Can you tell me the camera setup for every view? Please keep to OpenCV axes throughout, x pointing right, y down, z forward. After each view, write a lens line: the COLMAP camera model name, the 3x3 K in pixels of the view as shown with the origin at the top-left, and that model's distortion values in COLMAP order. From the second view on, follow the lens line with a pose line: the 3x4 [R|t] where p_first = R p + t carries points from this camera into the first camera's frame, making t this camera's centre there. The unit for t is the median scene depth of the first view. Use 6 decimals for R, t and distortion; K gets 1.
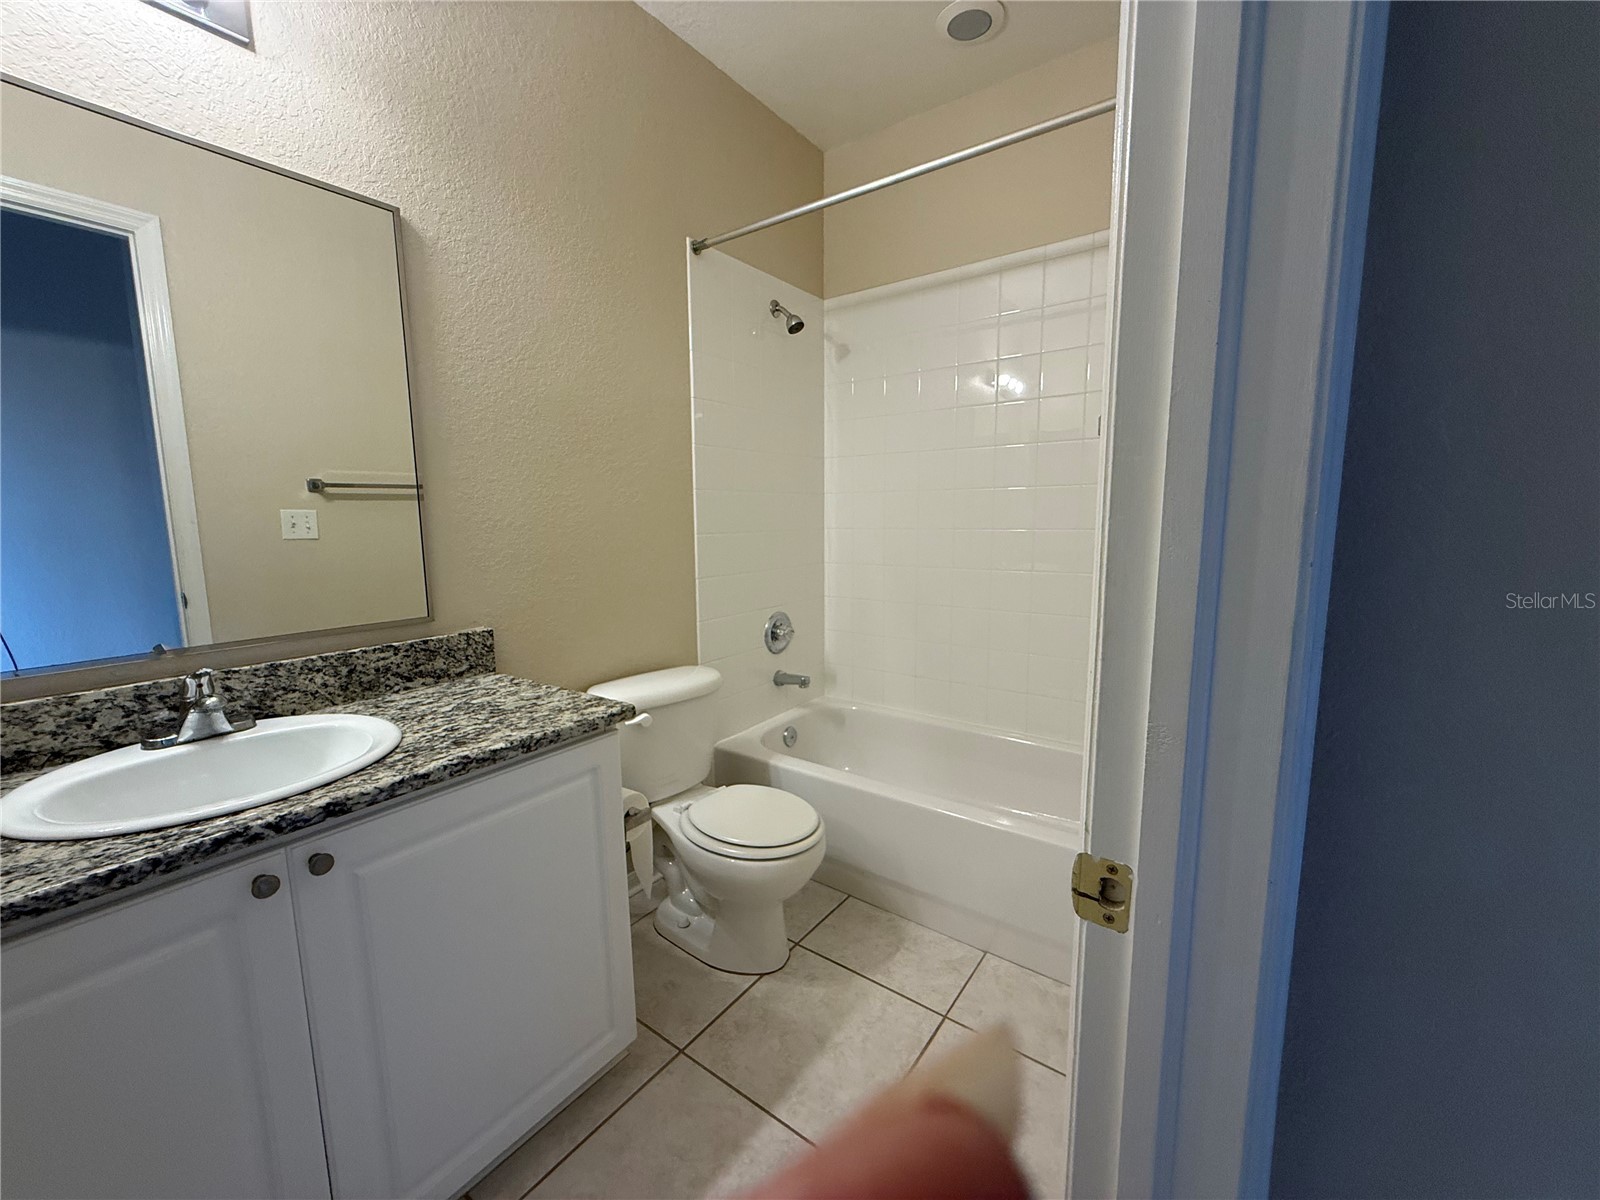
lens RADIAL K [[640.1, 0, 800.0], [0, 640.1, 600.0], [0, 0, 1]] dist [-0.000933, 0.000128]
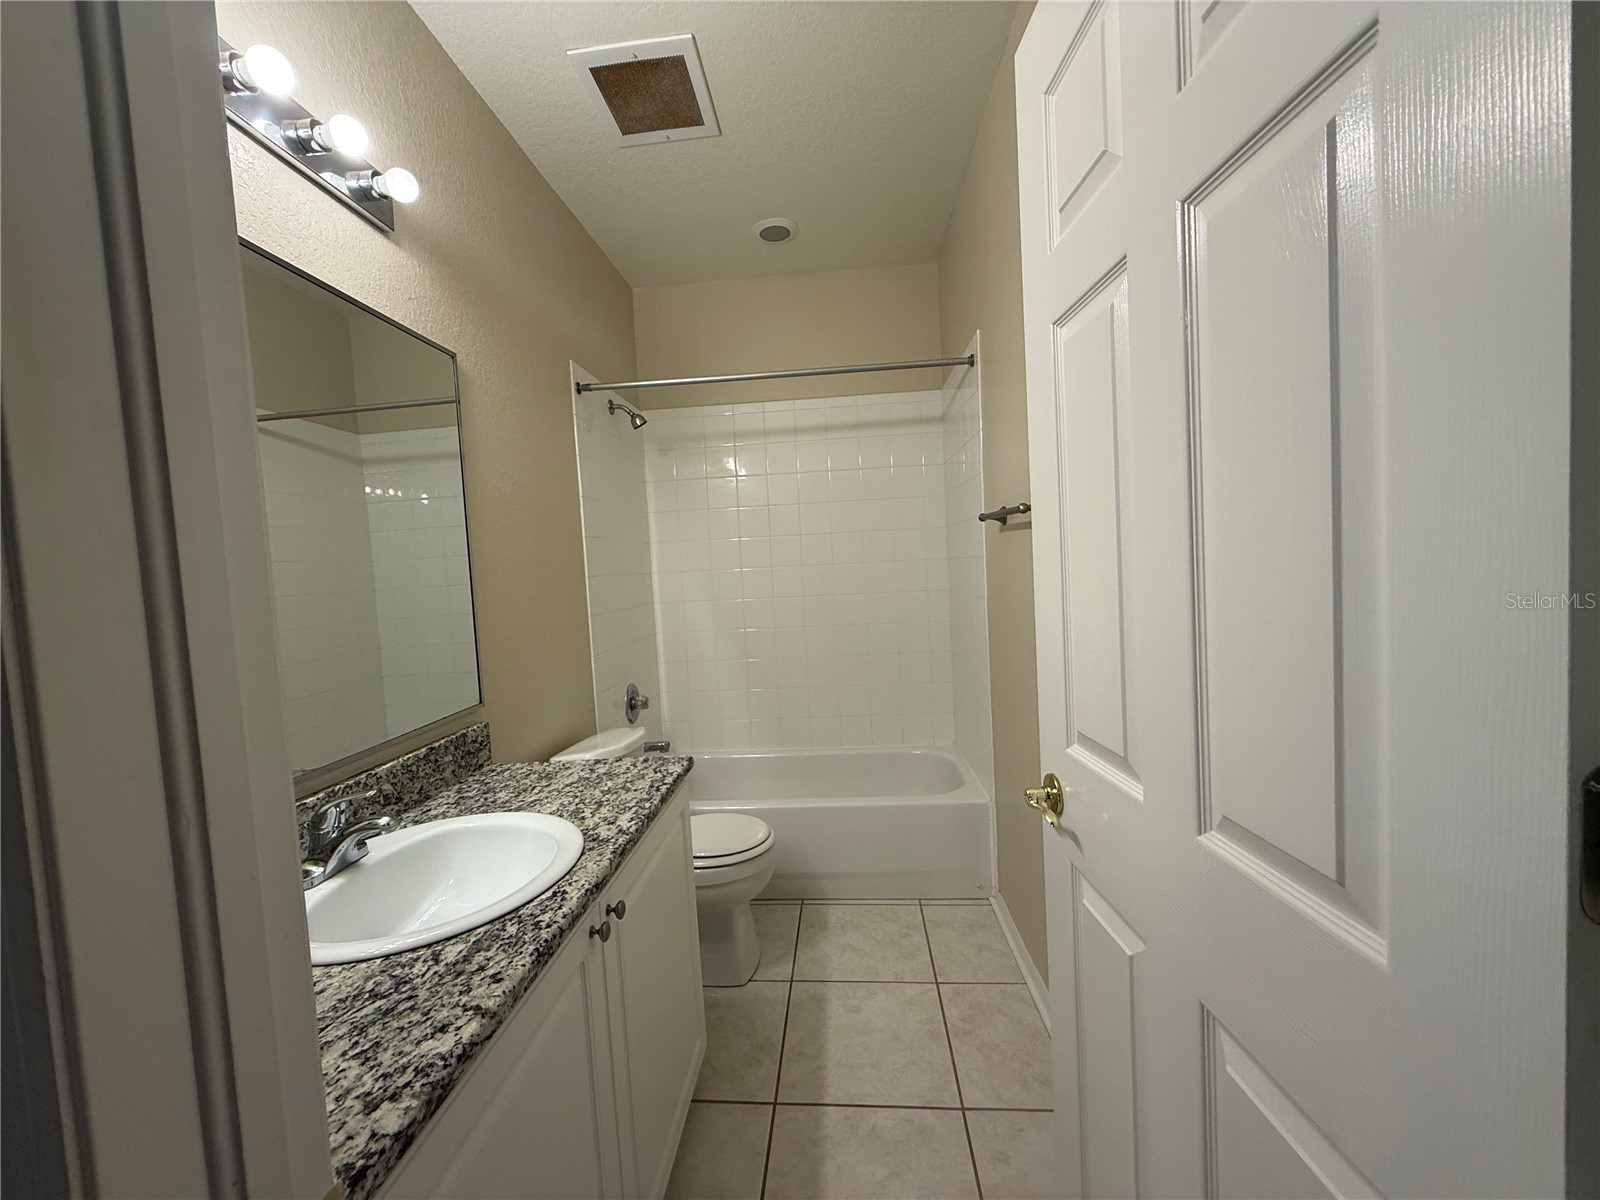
lens RADIAL K [[640.1, 0, 800.0], [0, 640.1, 600.0], [0, 0, 1]] dist [-0.000933, 0.000128]
pose [[0.869154, -0.073526, 0.489045, -0.417467], [0.122059, 0.990187, -0.068060, -0.021318], [-0.479241, 0.118847, 0.869599, -0.129604]]
